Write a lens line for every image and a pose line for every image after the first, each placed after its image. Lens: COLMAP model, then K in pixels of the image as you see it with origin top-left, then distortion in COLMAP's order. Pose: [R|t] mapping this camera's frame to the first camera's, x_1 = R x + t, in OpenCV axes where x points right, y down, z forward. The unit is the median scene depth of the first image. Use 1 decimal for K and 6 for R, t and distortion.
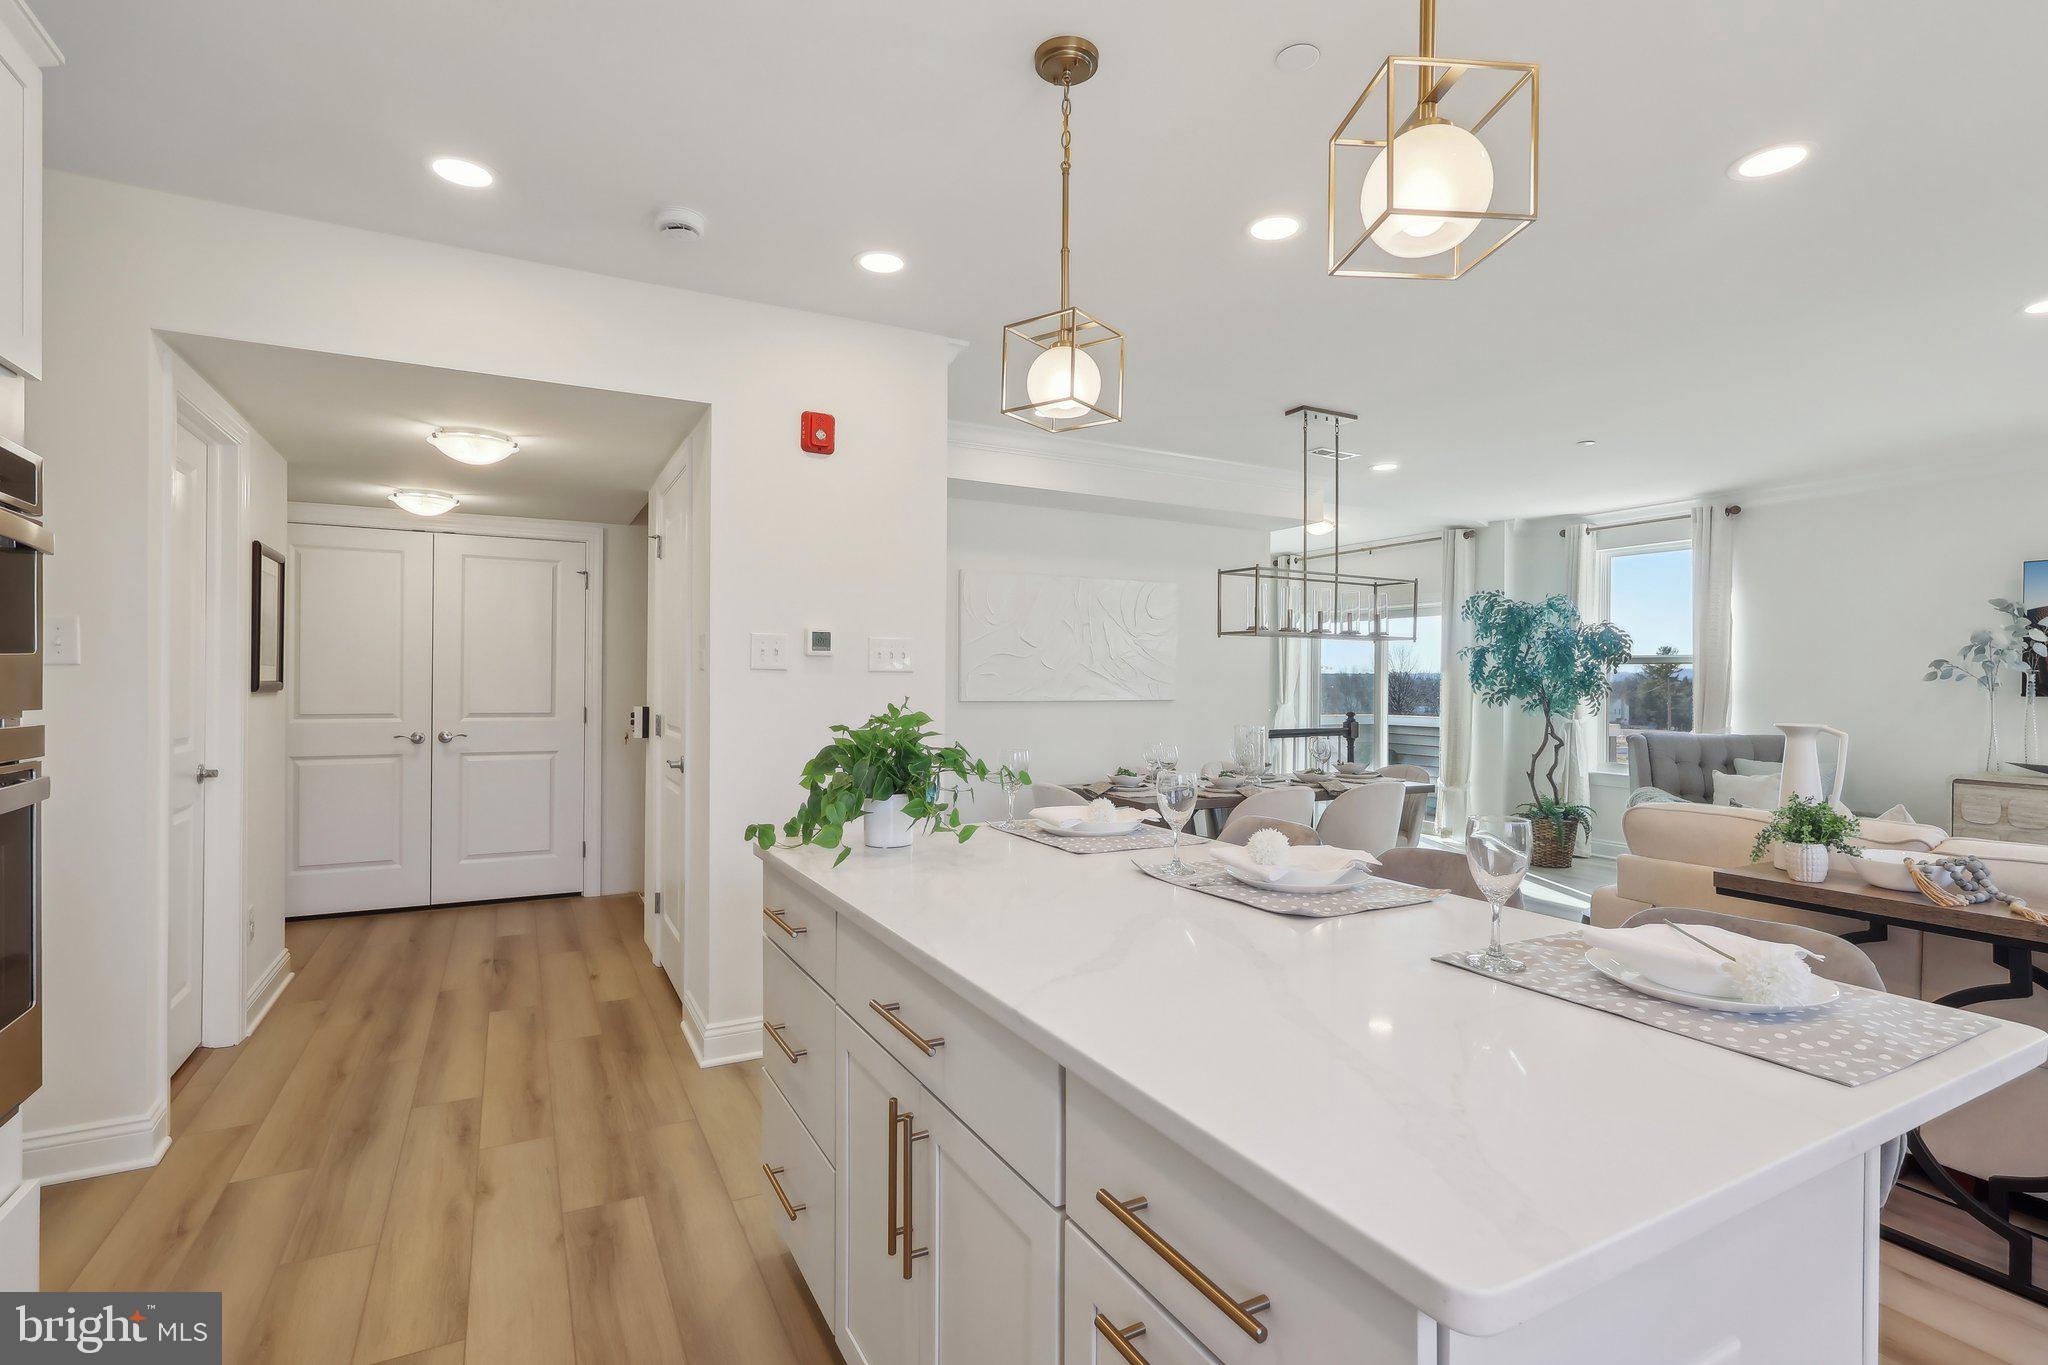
lens RADIAL K [[963.3, 0, 1024.0], [0, 963.3, 682.5], [0, 0, 1]] dist [-0.001241, -0.000107]
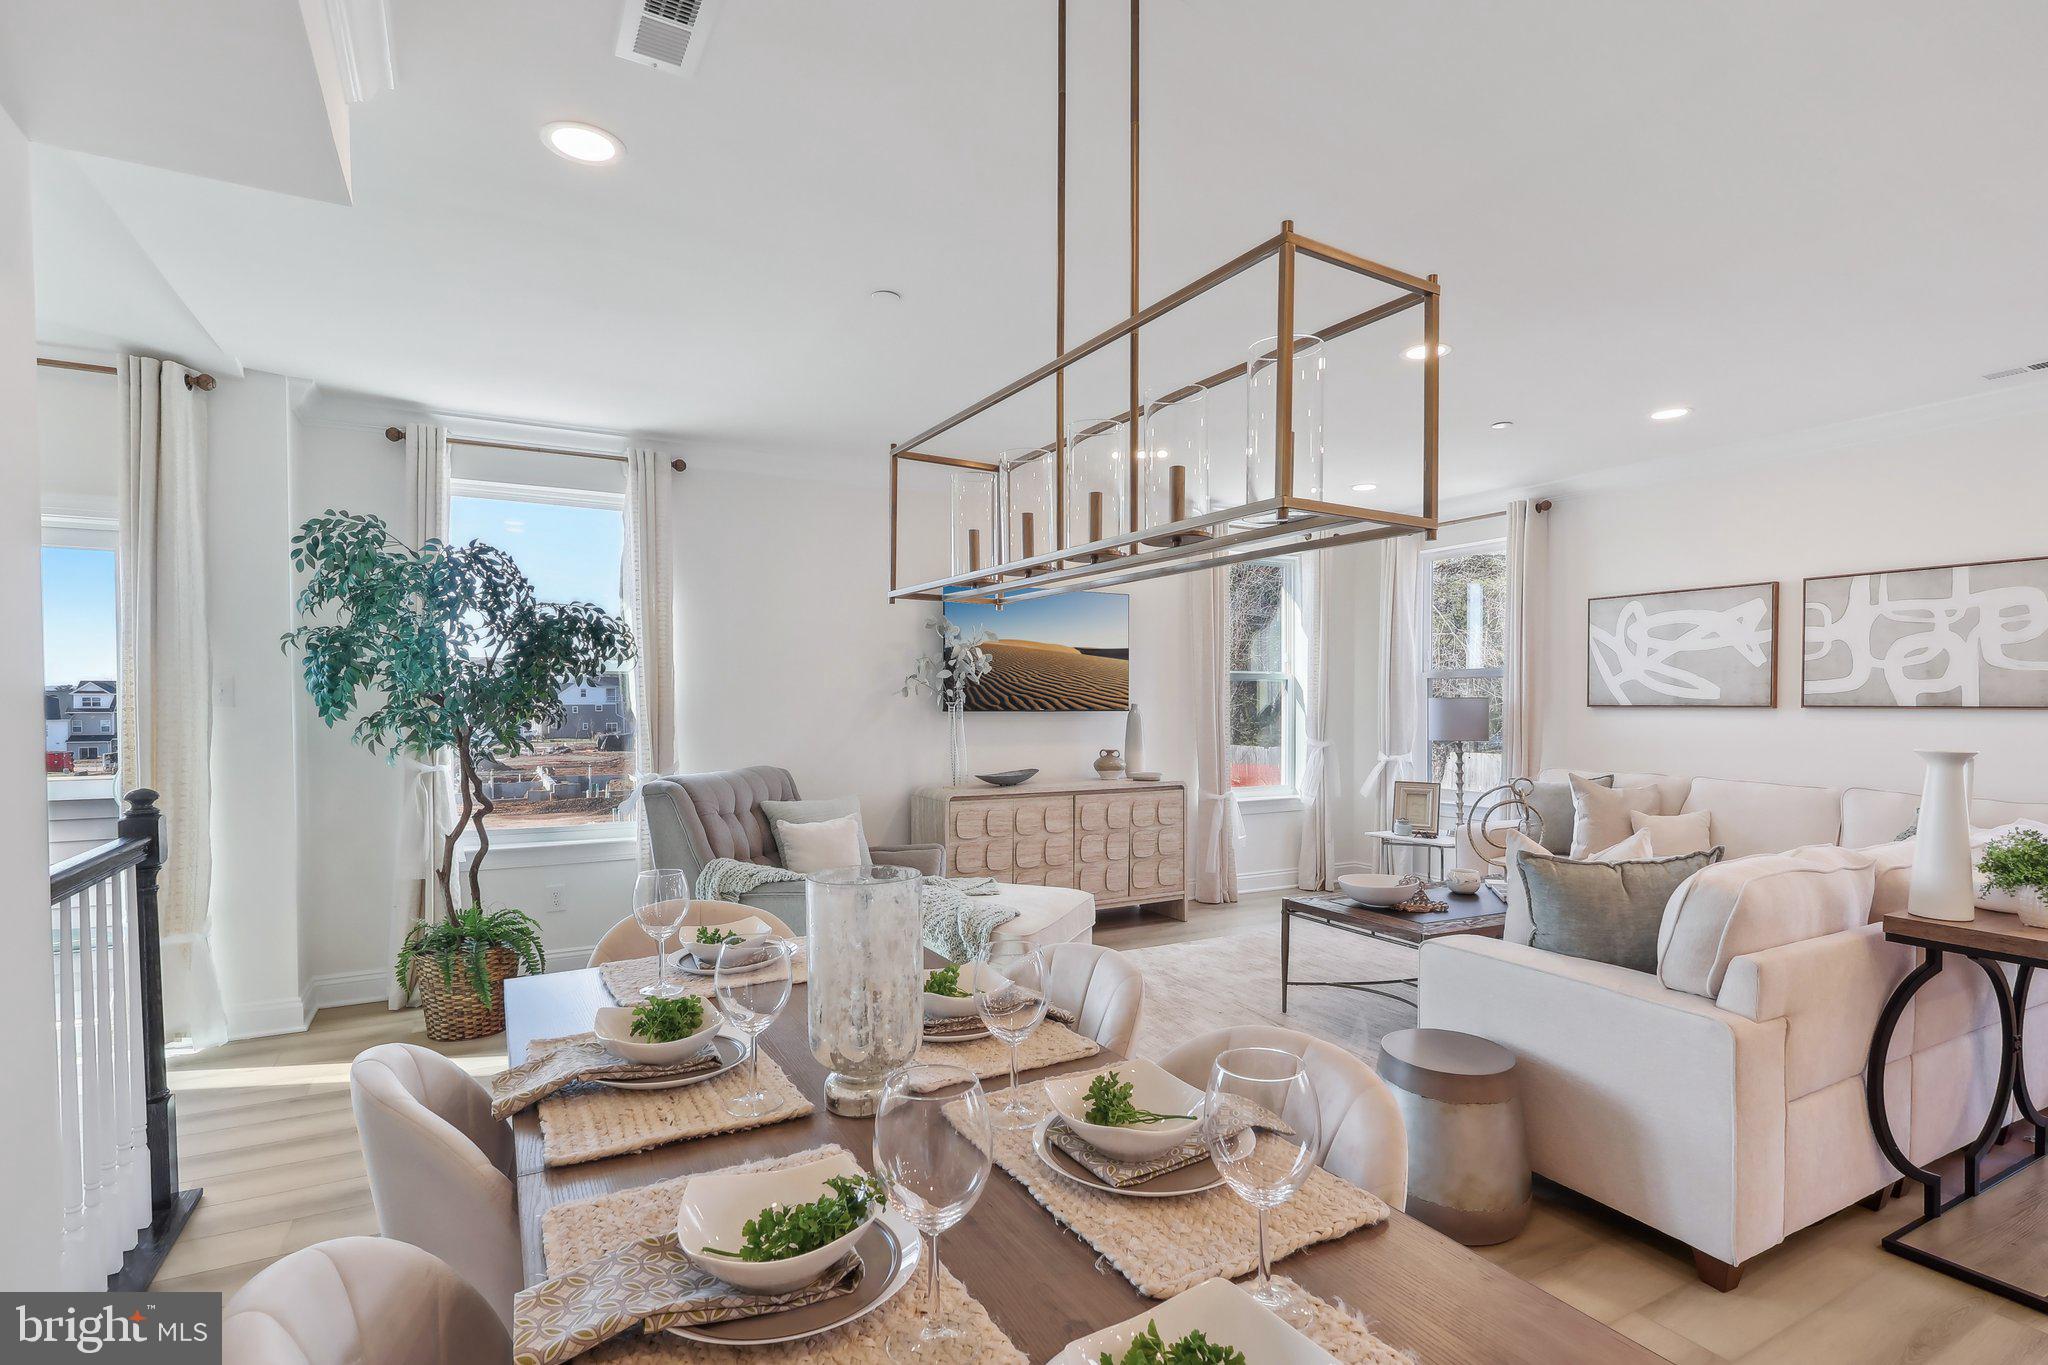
lens RADIAL K [[982.0, 0, 1023.1], [0, 982.0, 729.8], [0, 0, 1]] dist [-0.000881, -0.000540]
pose [[-0.013152, -0.035860, 0.999270, -0.020920], [0.003999, 0.999347, 0.035915, -0.002727], [-0.999906, 0.004468, -0.013000, 0.692432]]
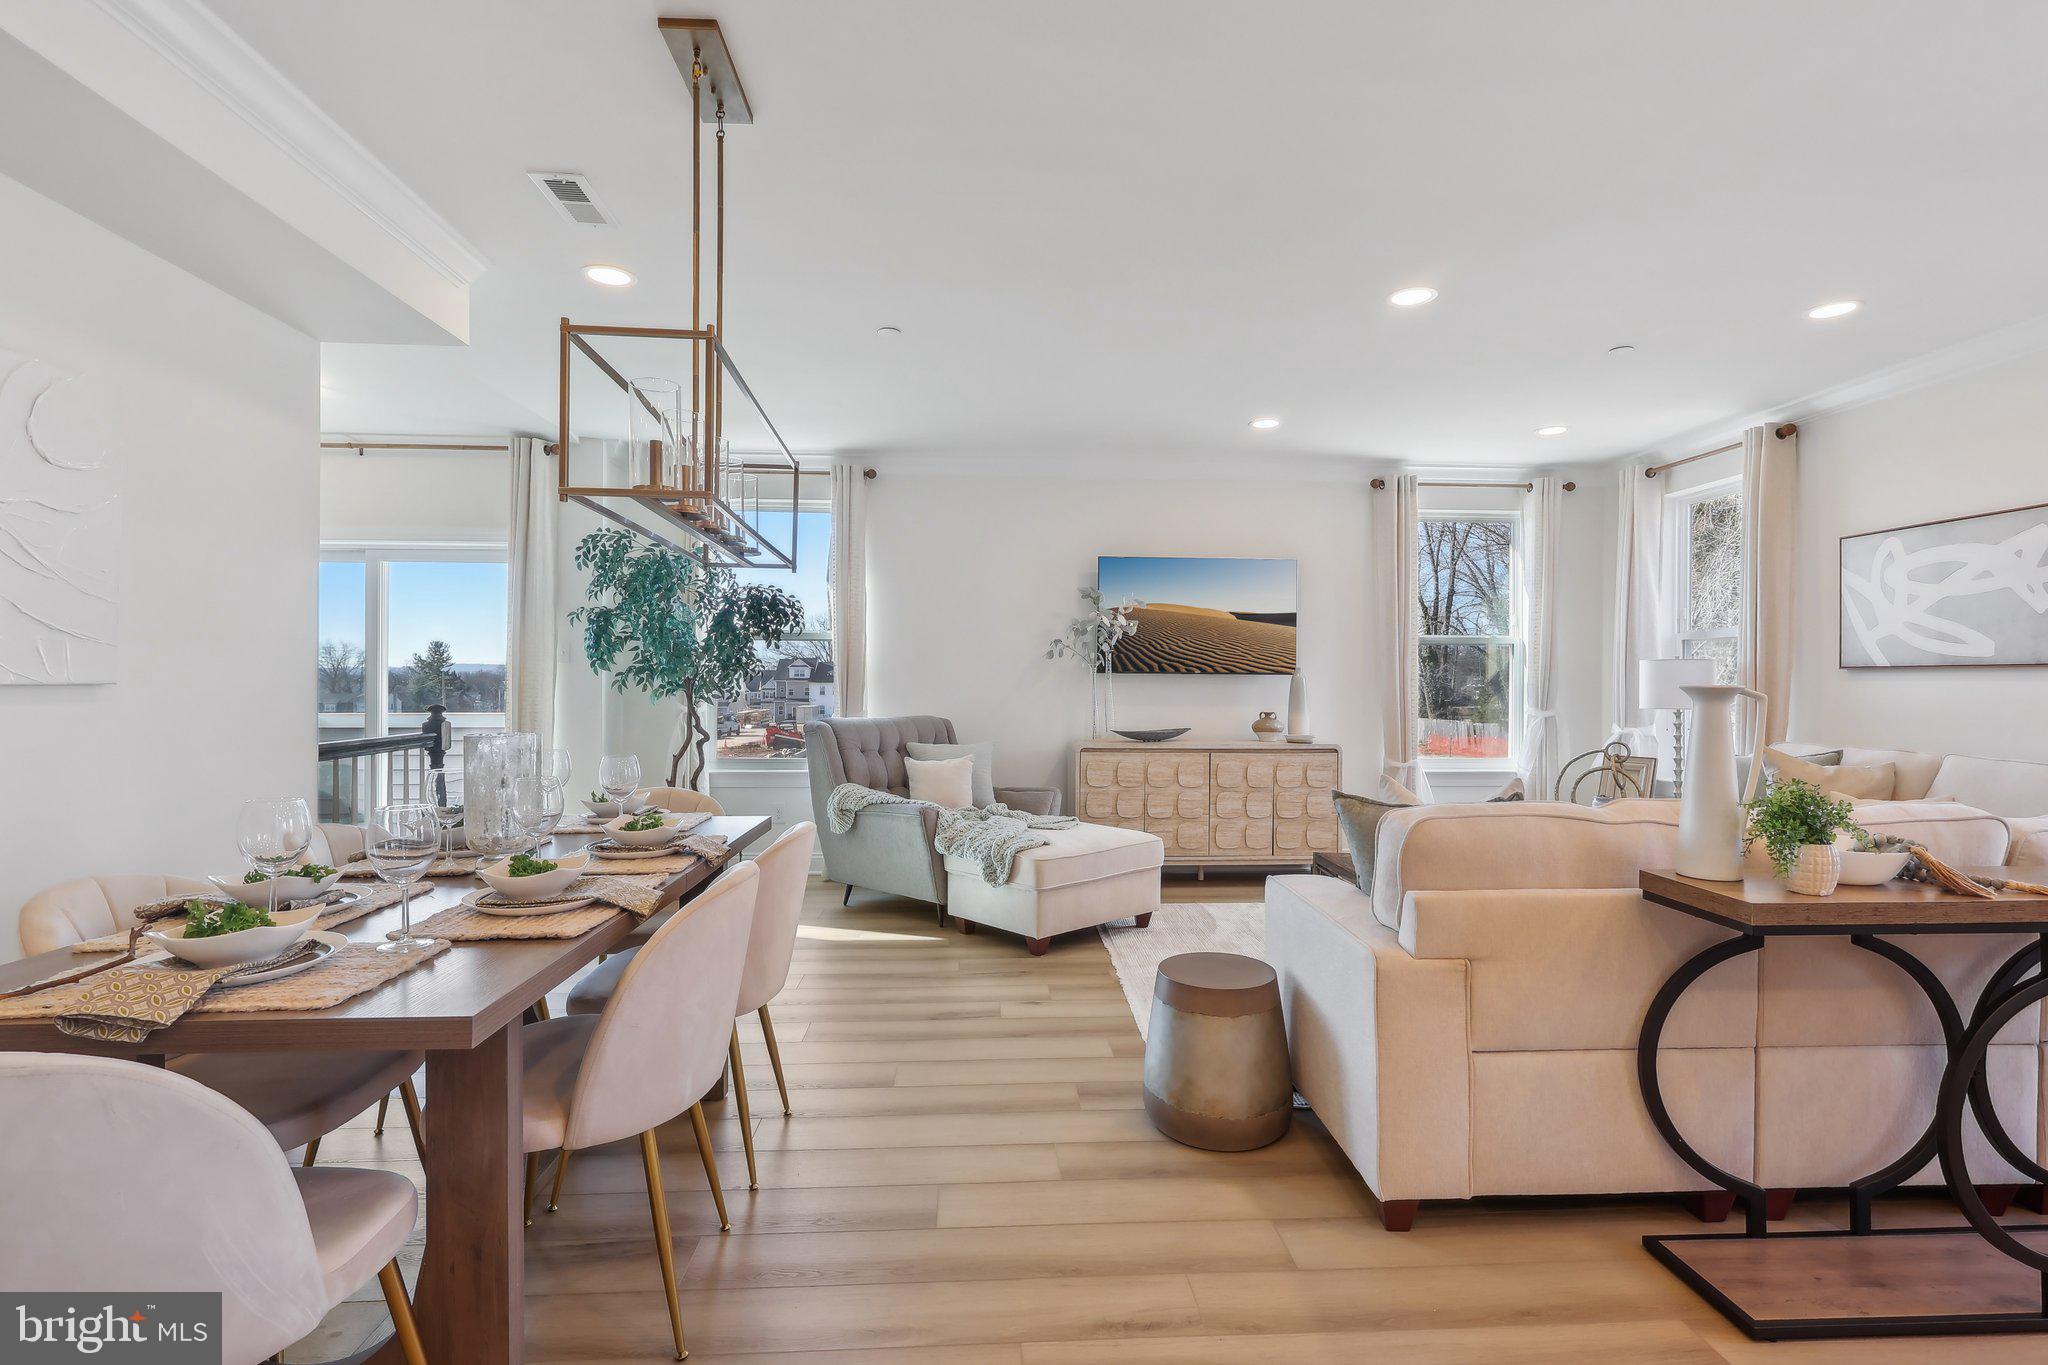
lens RADIAL K [[963.3, 0, 1024.0], [0, 963.3, 682.5], [0, 0, 1]] dist [-0.001241, -0.000107]
pose [[0.416543, -0.005583, 0.909099, -0.038614], [0.000786, 0.999983, 0.005781, 0.014260], [-0.909116, -0.001694, 0.416541, 0.445644]]
